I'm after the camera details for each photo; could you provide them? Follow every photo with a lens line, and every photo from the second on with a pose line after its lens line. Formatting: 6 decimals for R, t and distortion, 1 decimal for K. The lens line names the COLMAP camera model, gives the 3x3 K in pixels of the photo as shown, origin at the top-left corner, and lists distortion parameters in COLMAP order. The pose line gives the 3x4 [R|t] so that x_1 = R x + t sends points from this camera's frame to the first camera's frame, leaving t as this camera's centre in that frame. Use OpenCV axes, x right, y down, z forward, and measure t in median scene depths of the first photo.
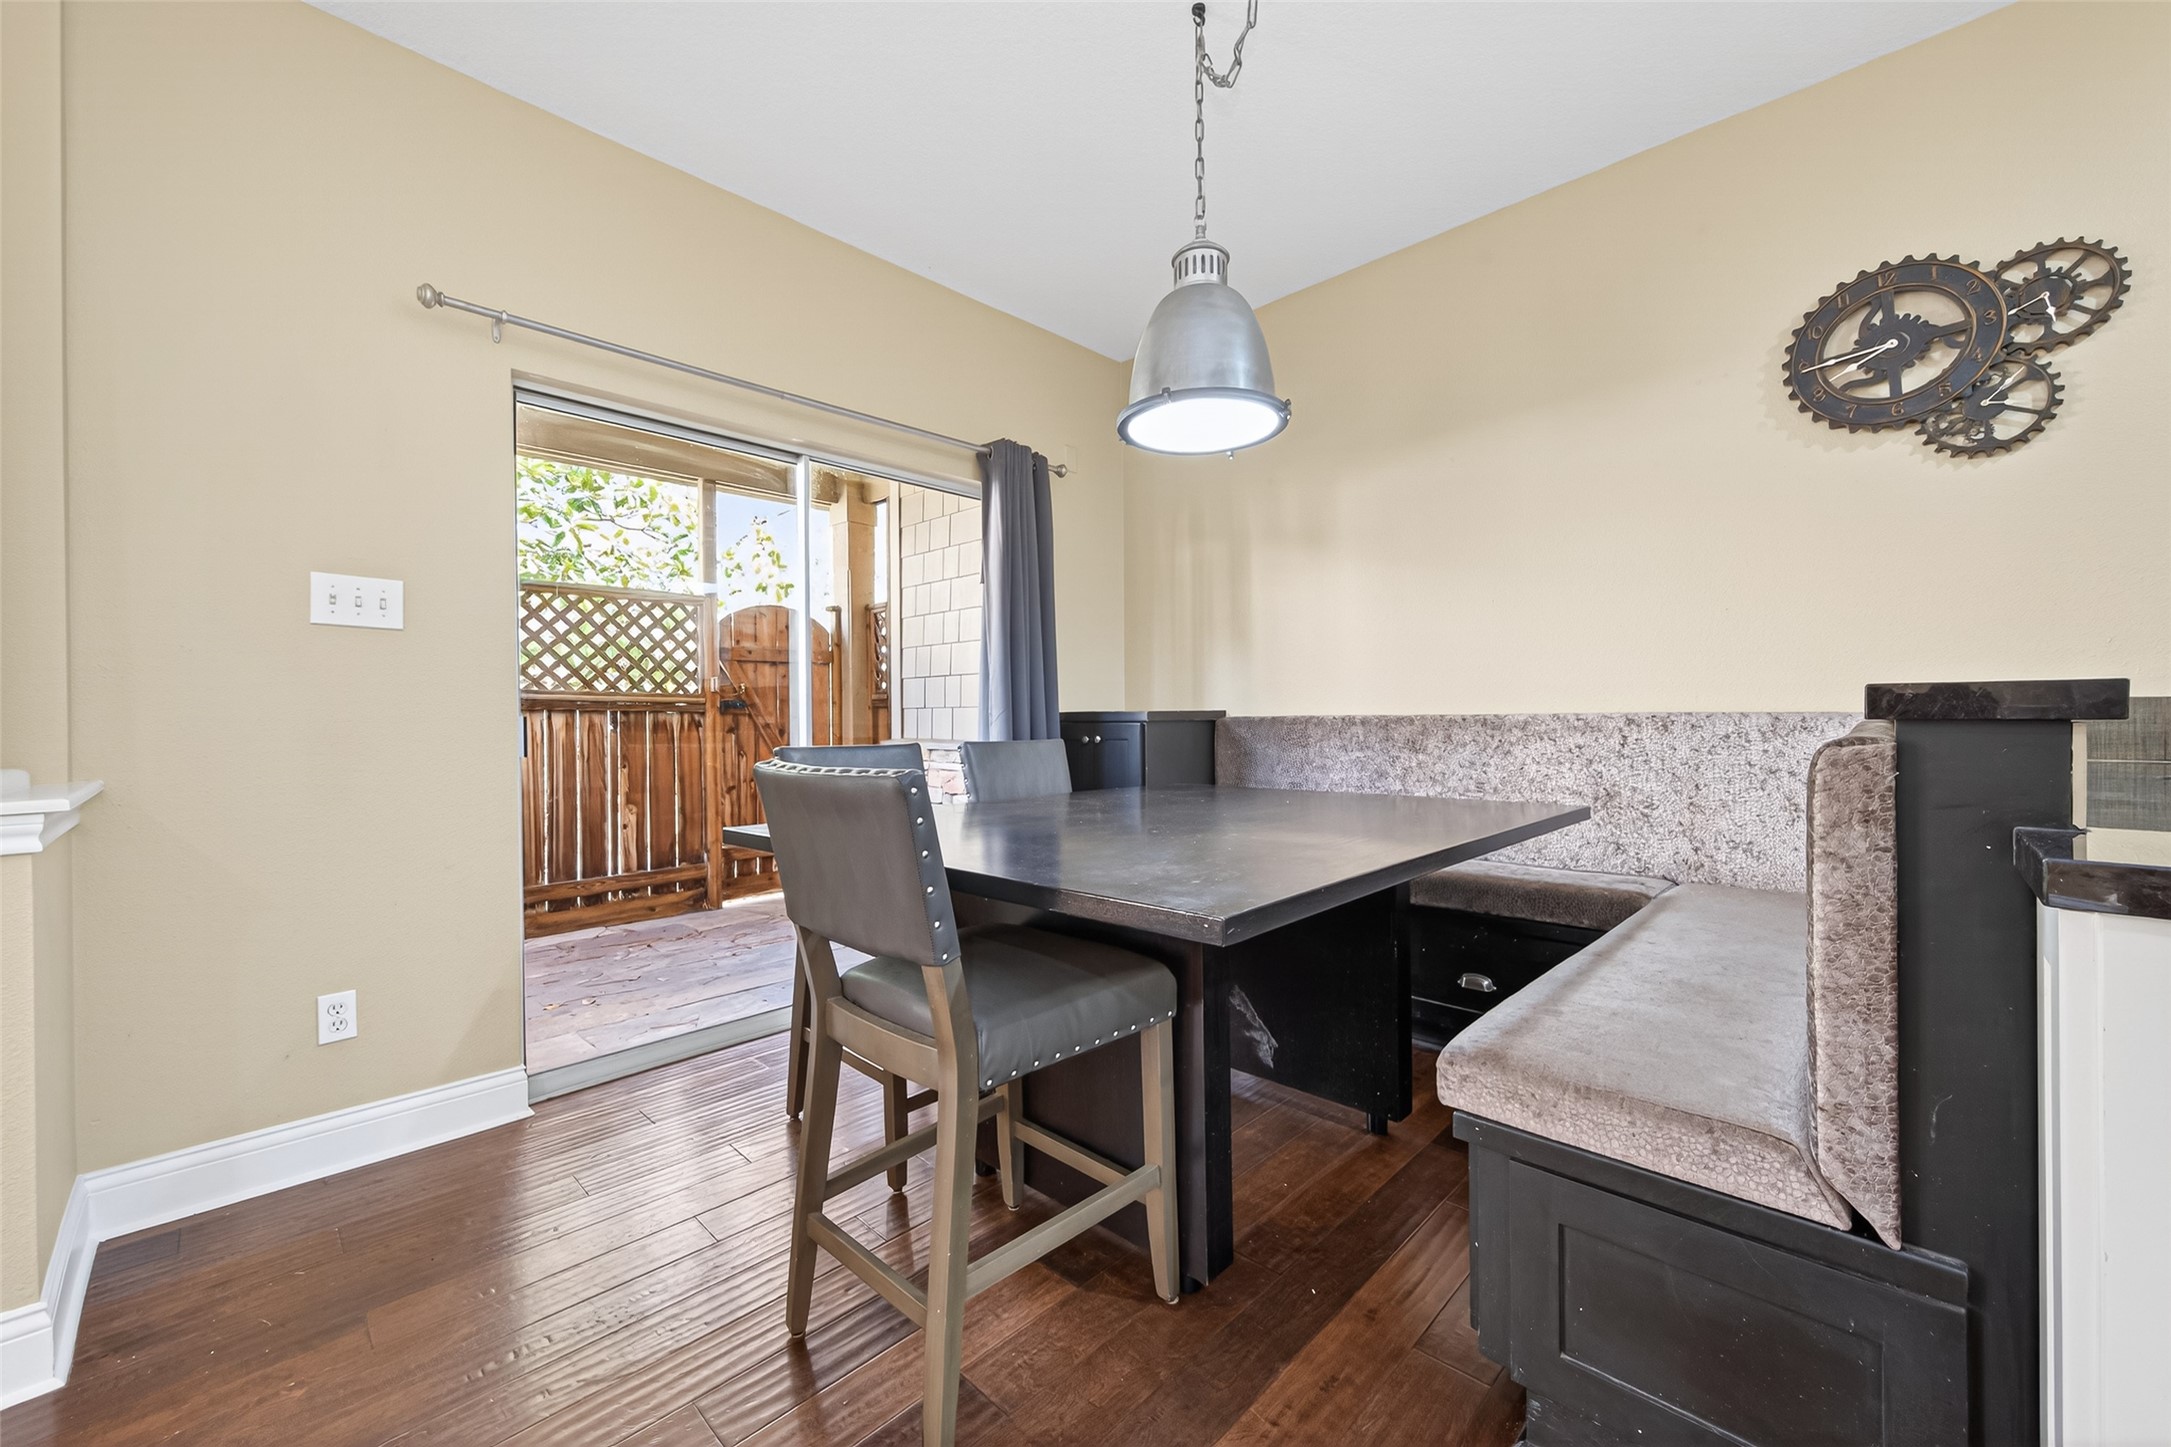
lens RADIAL K [[841.5, 0, 1079.8], [0, 841.5, 723.3], [0, 0, 1]] dist [0.005025, -0.001428]
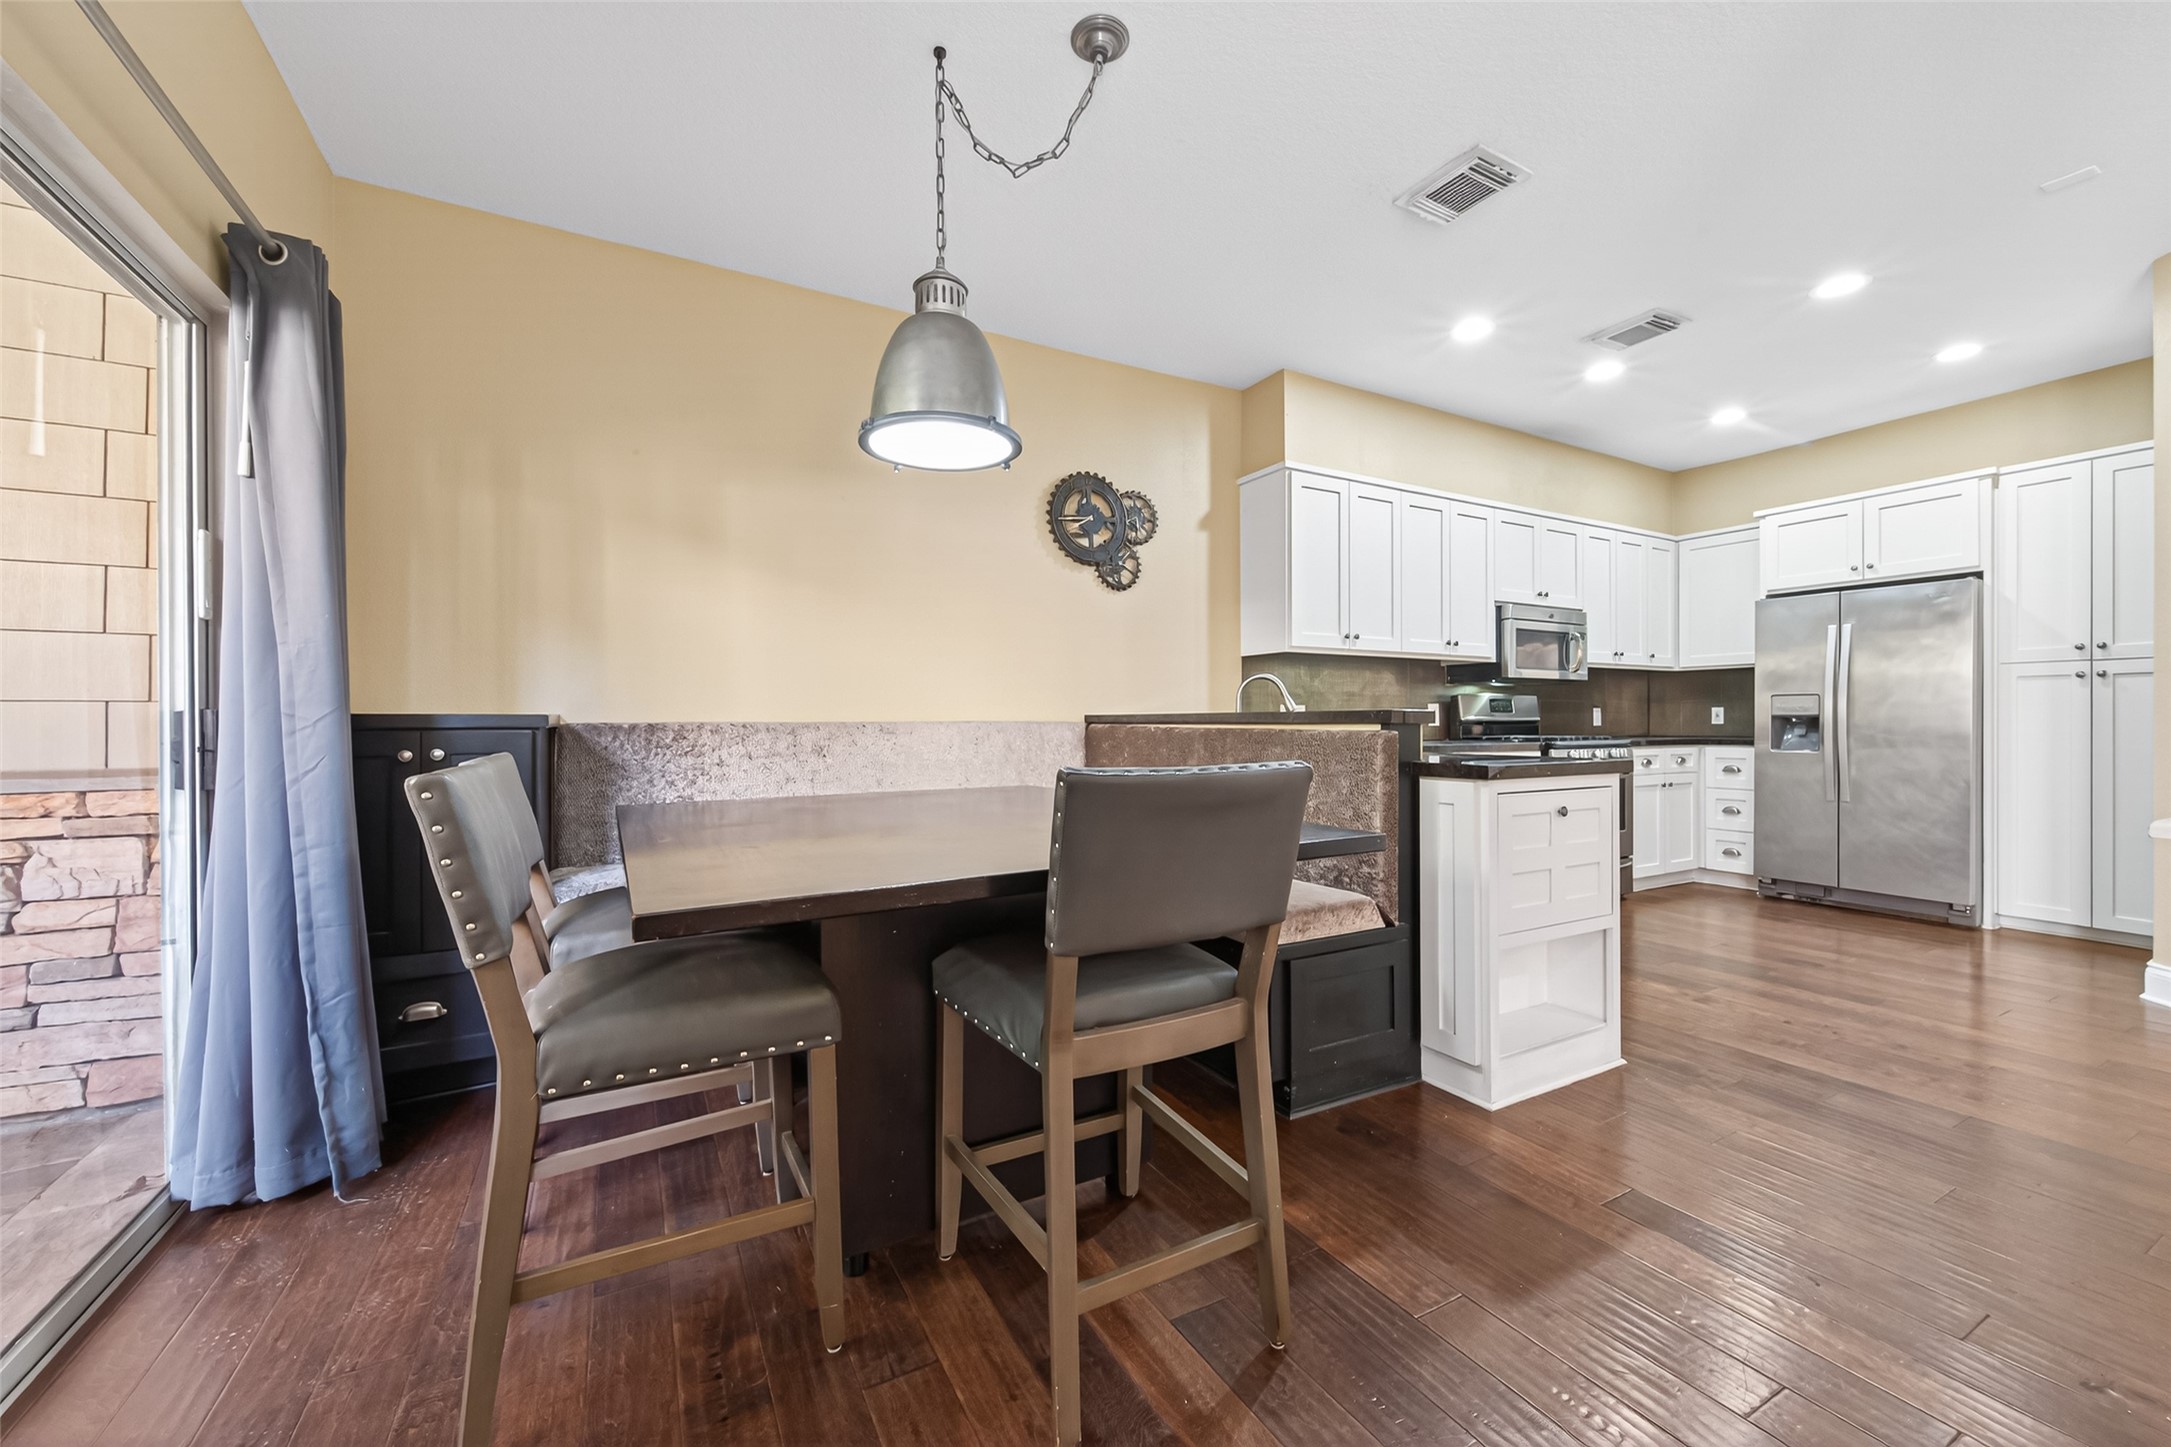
lens RADIAL K [[841.5, 0, 1086.2], [0, 841.5, 722.1], [0, 0, 1]] dist [0.005025, -0.001428]
pose [[0.290718, 0.008186, 0.956774, -0.757813], [0.007438, 0.999914, -0.010815, 0.006023], [-0.956780, 0.010261, 0.290632, 0.488219]]
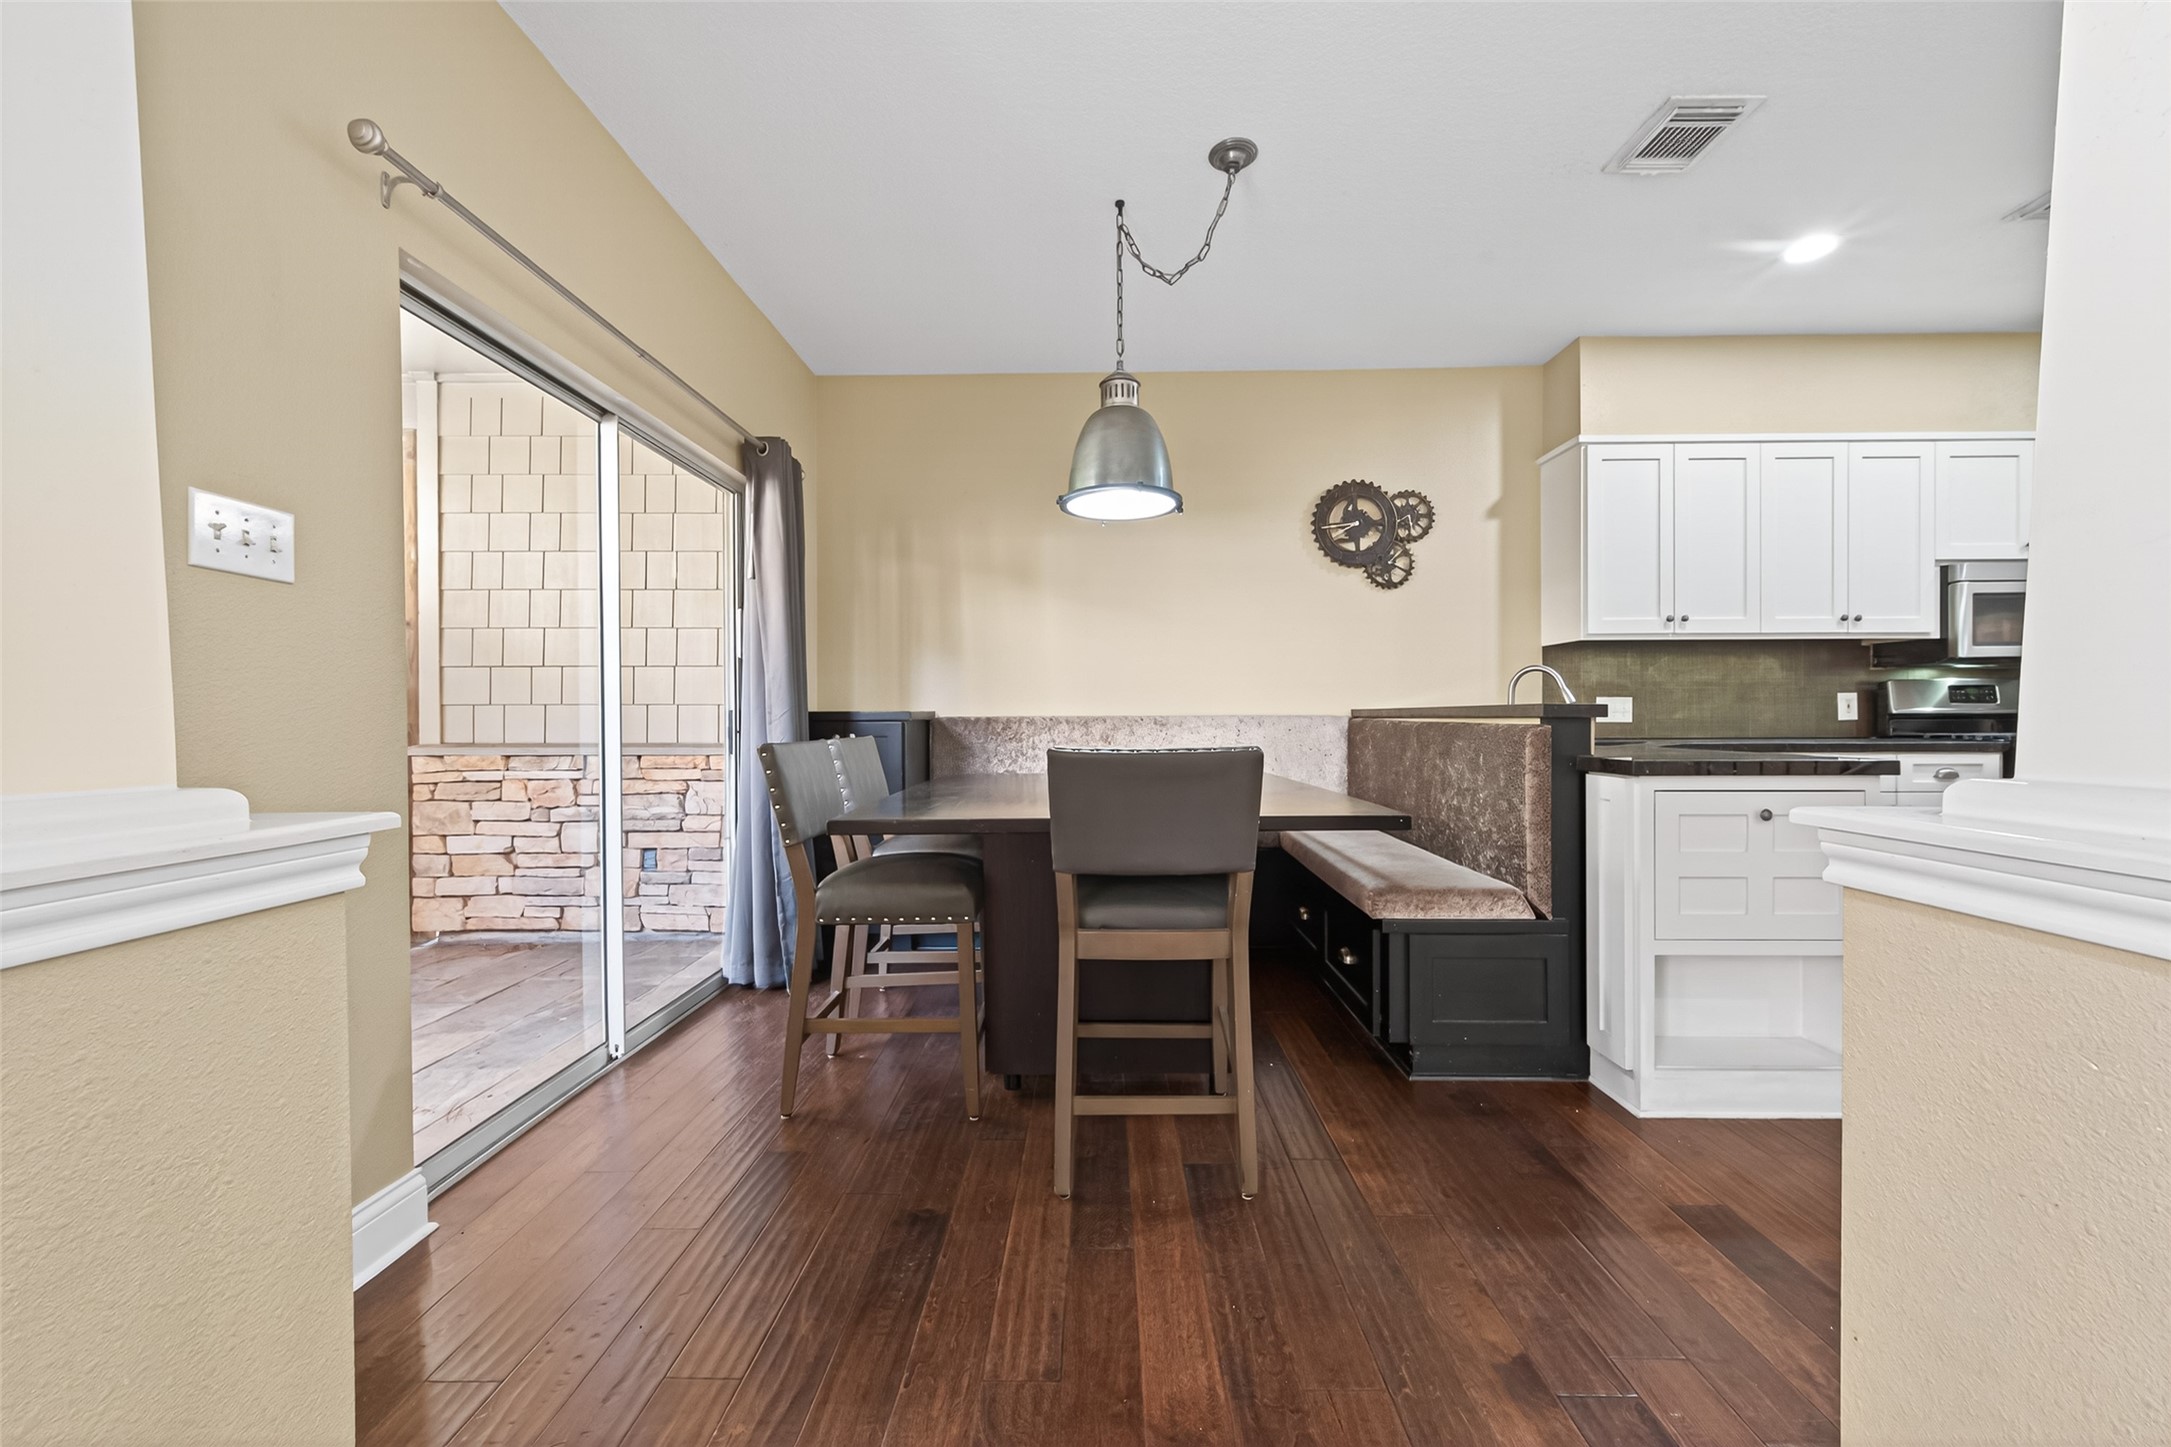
lens RADIAL K [[841.5, 0, 1083.3], [0, 841.5, 718.8], [0, 0, 1]] dist [0.005025, -0.001428]
pose [[0.730728, 0.004815, 0.682652, -0.785411], [0.001922, 0.999957, -0.009111, 0.009512], [-0.682666, 0.007969, 0.730687, 0.033445]]
